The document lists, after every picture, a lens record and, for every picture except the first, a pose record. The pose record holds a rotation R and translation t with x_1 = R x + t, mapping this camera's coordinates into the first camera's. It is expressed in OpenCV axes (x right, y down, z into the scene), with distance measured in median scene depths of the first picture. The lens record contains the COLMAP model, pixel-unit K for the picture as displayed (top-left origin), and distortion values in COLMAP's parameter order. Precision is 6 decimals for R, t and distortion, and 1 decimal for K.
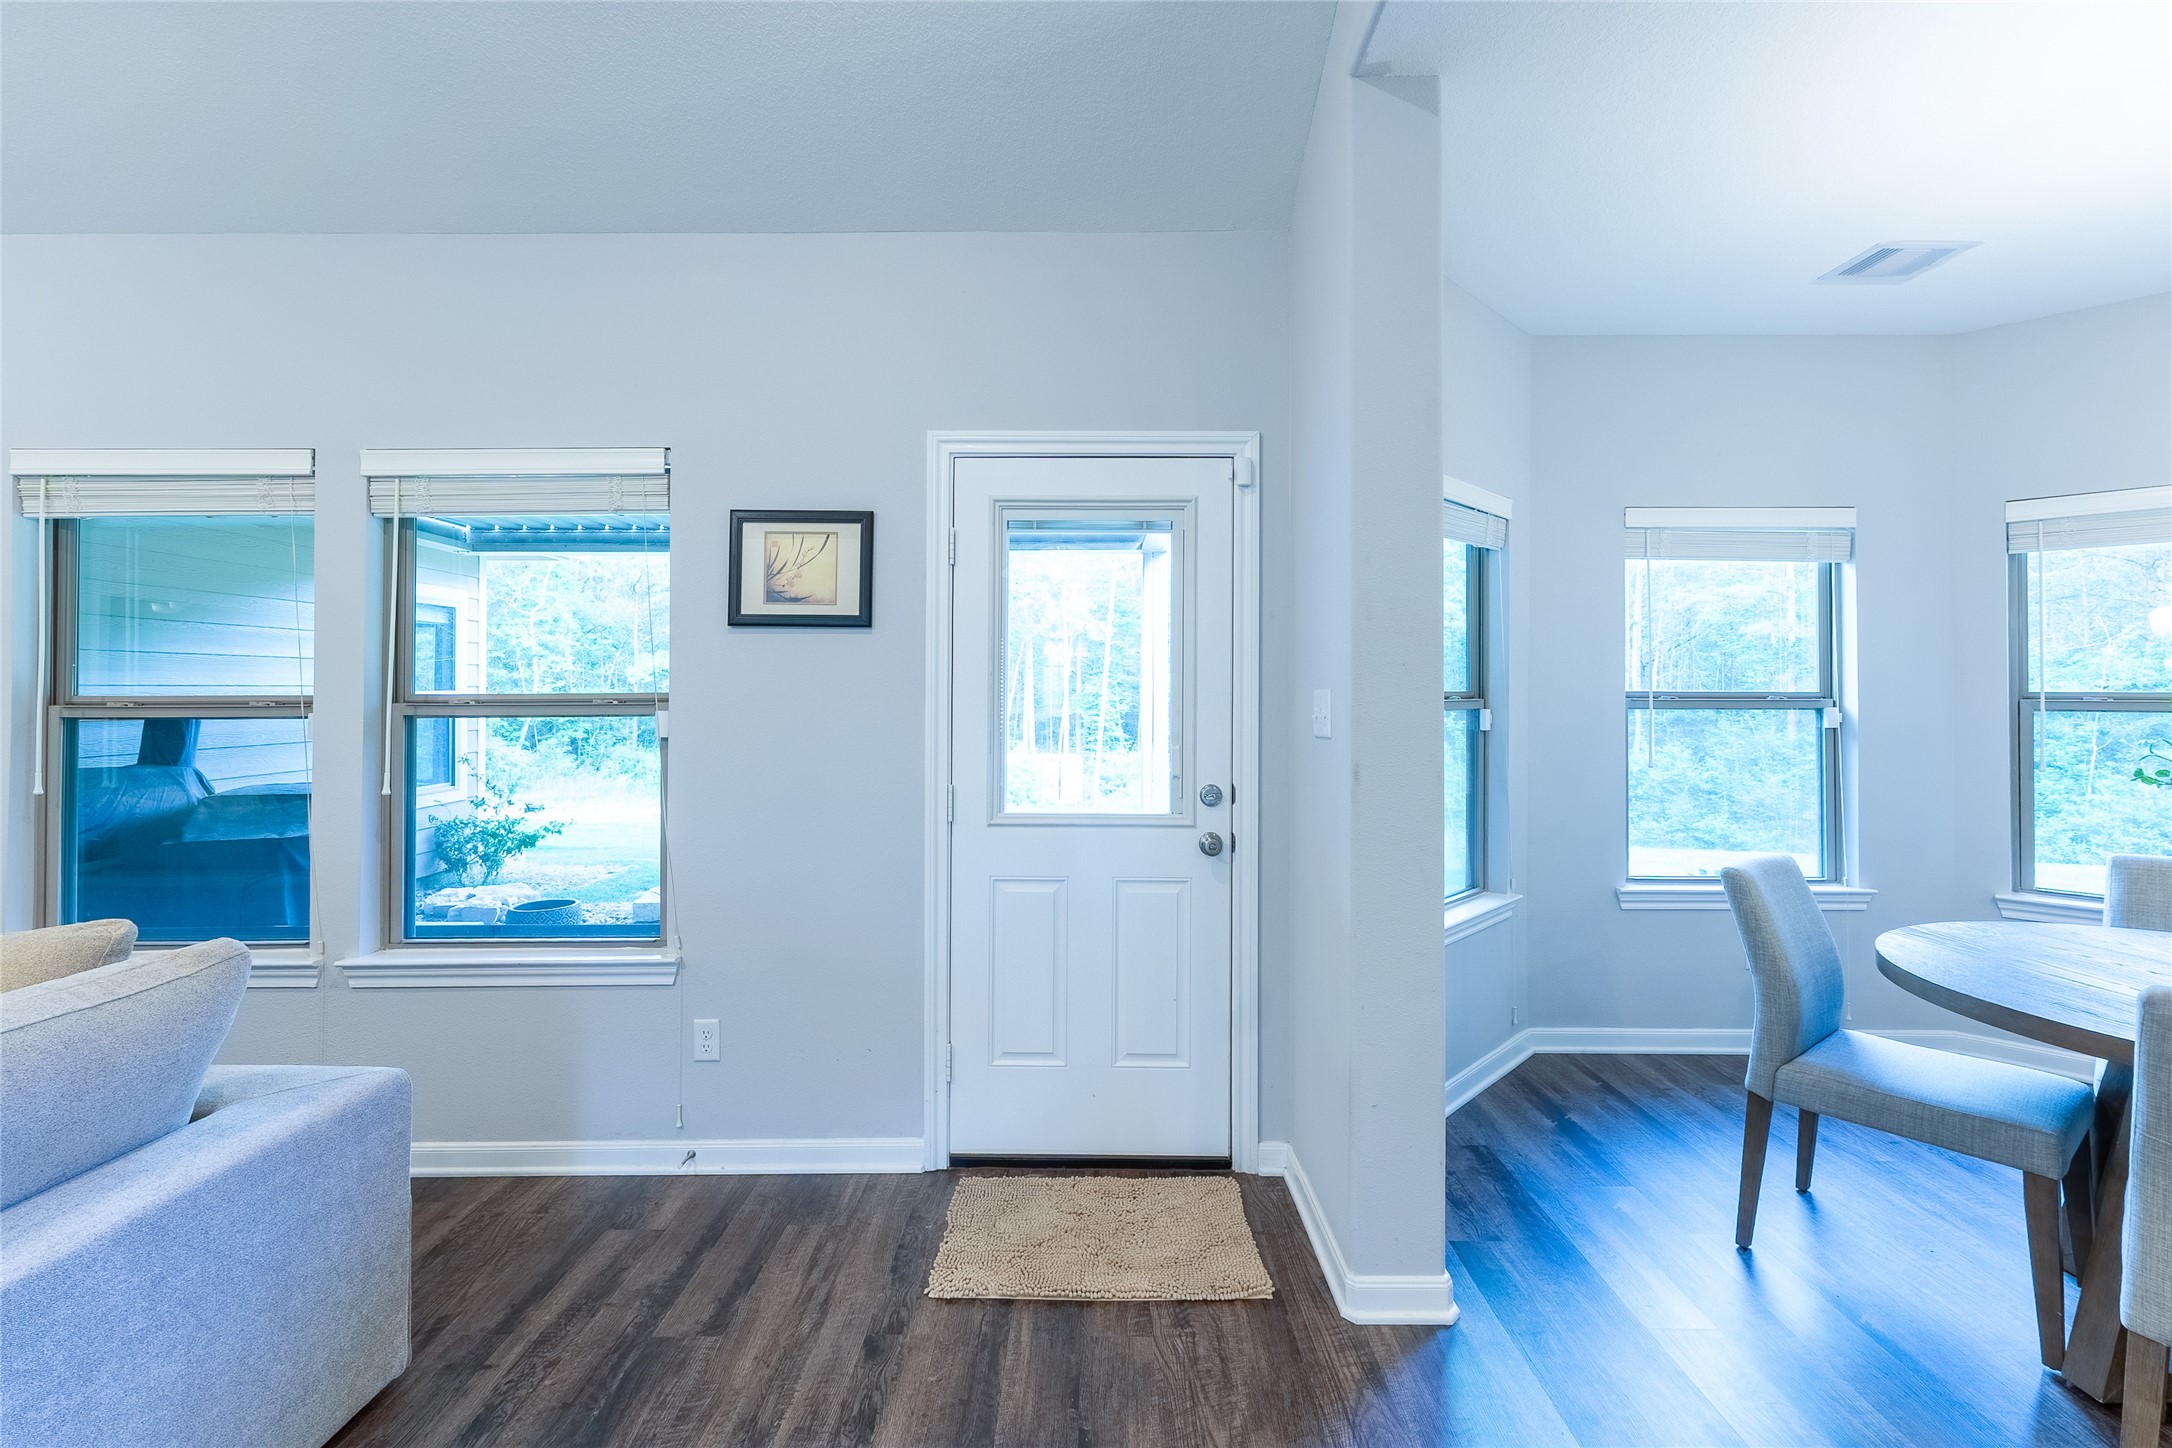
lens RADIAL K [[937.5, 0, 1079.9], [0, 937.5, 681.0], [0, 0, 1]] dist [0.004712, 0.000703]
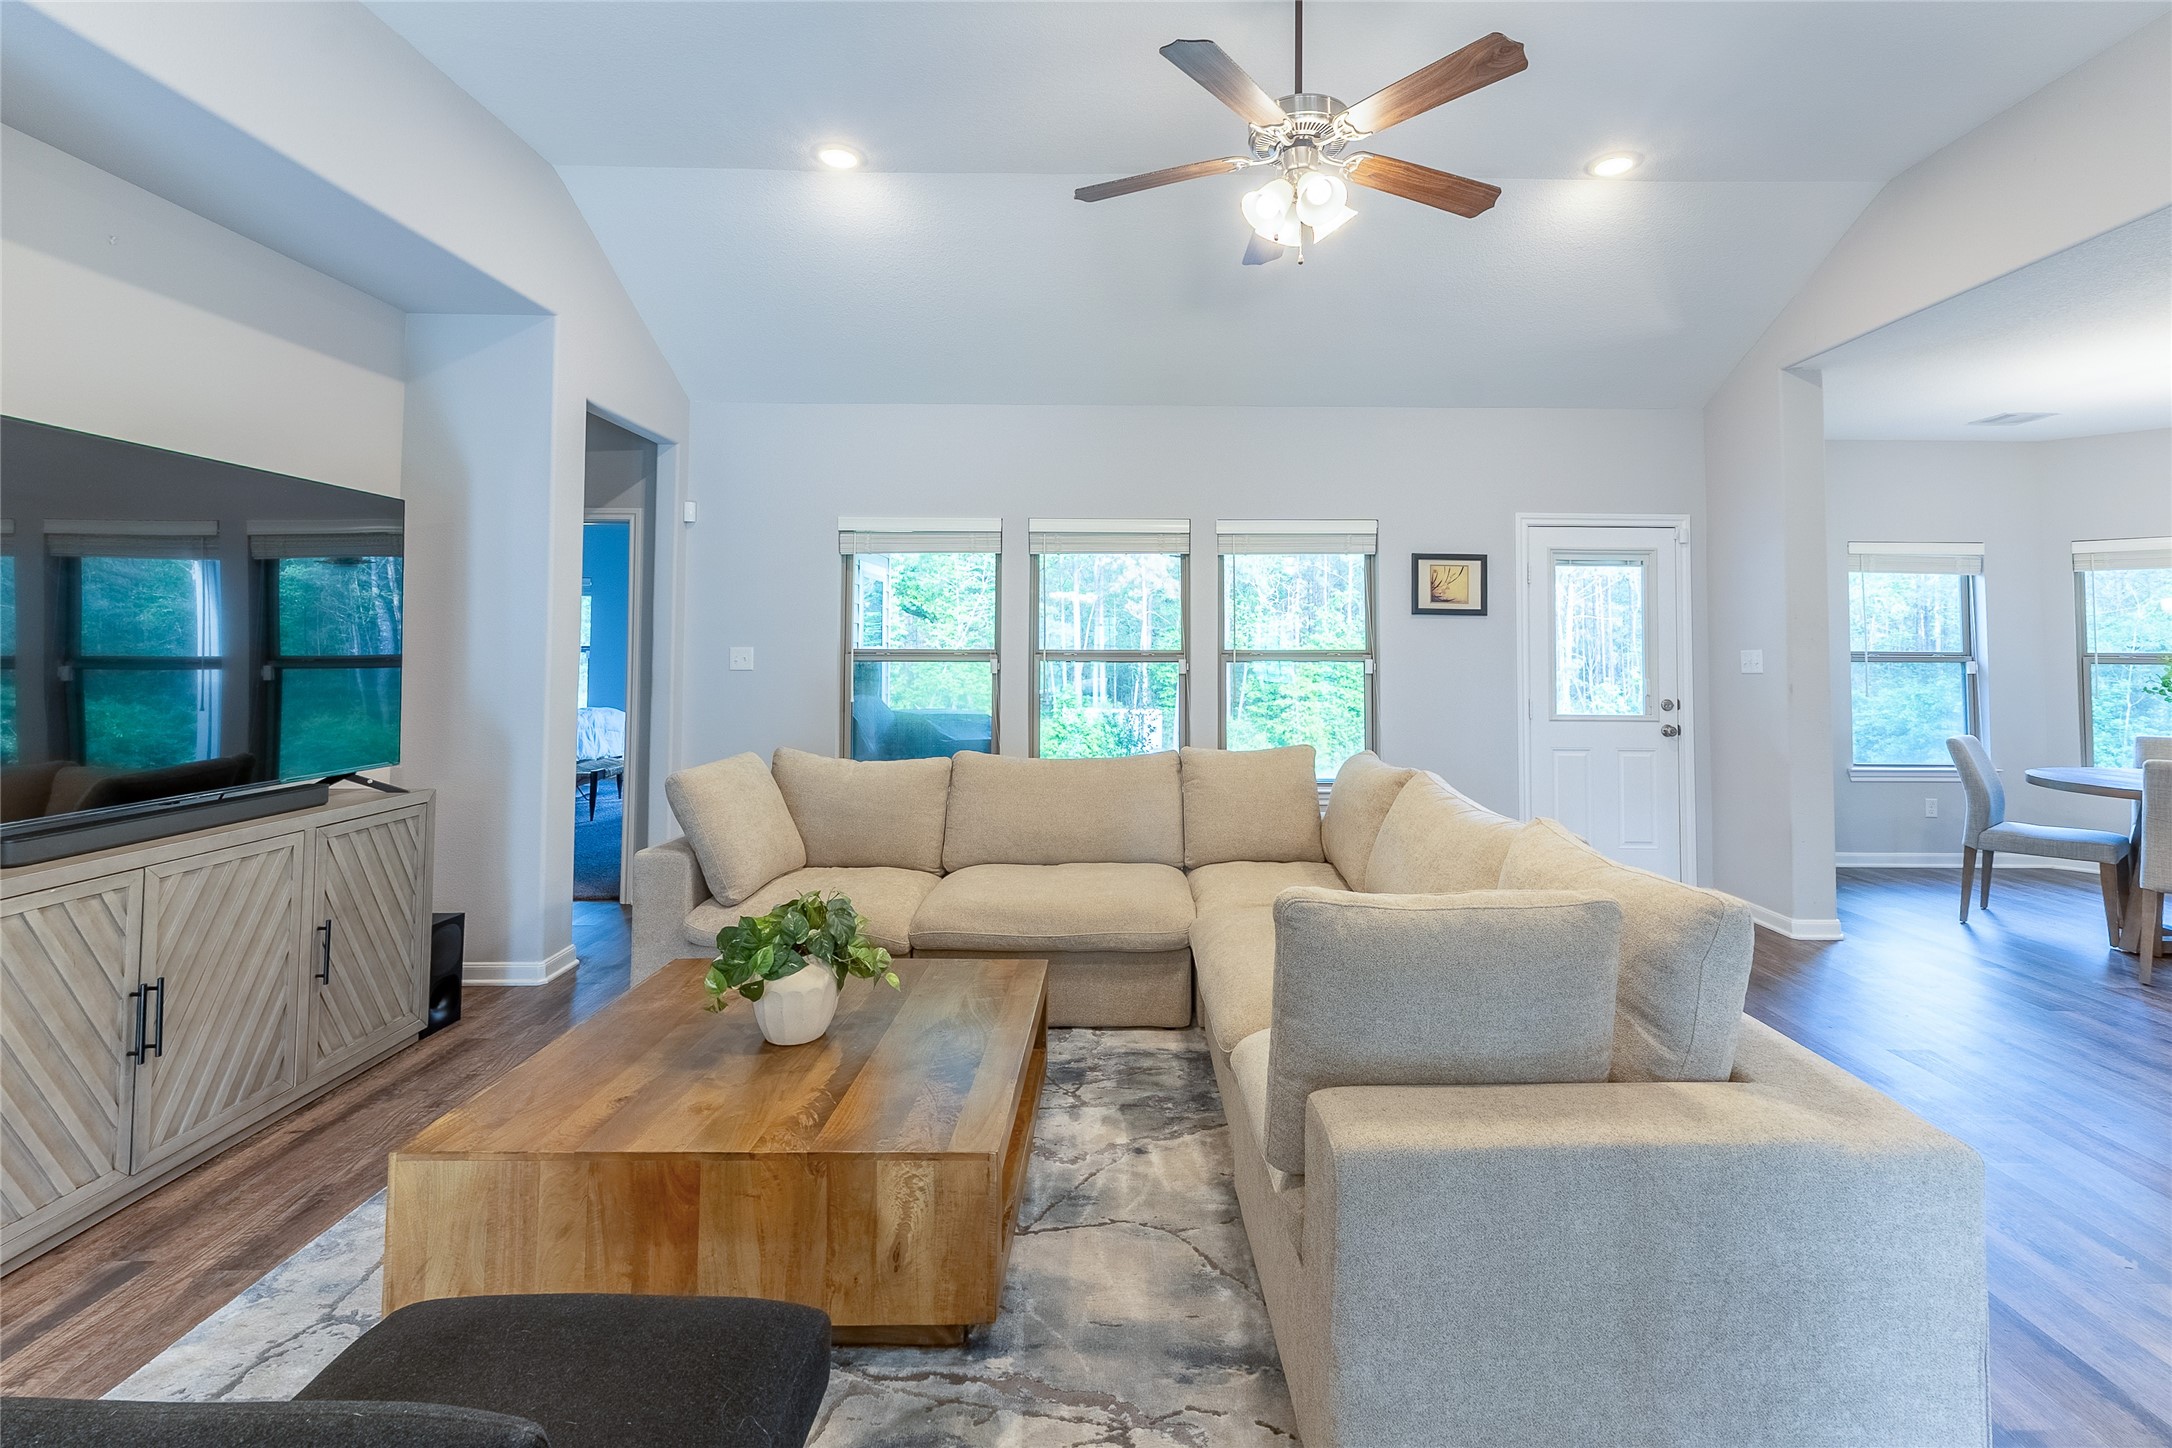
lens RADIAL K [[937.5, 0, 1135.1], [0, 937.5, 611.2], [0, 0, 1]] dist [0.004712, 0.000703]
pose [[0.999926, 0.005088, 0.011074, -0.954396], [-0.004753, 0.999538, -0.030018, -0.005394], [-0.011221, 0.029963, 0.999488, -0.891344]]
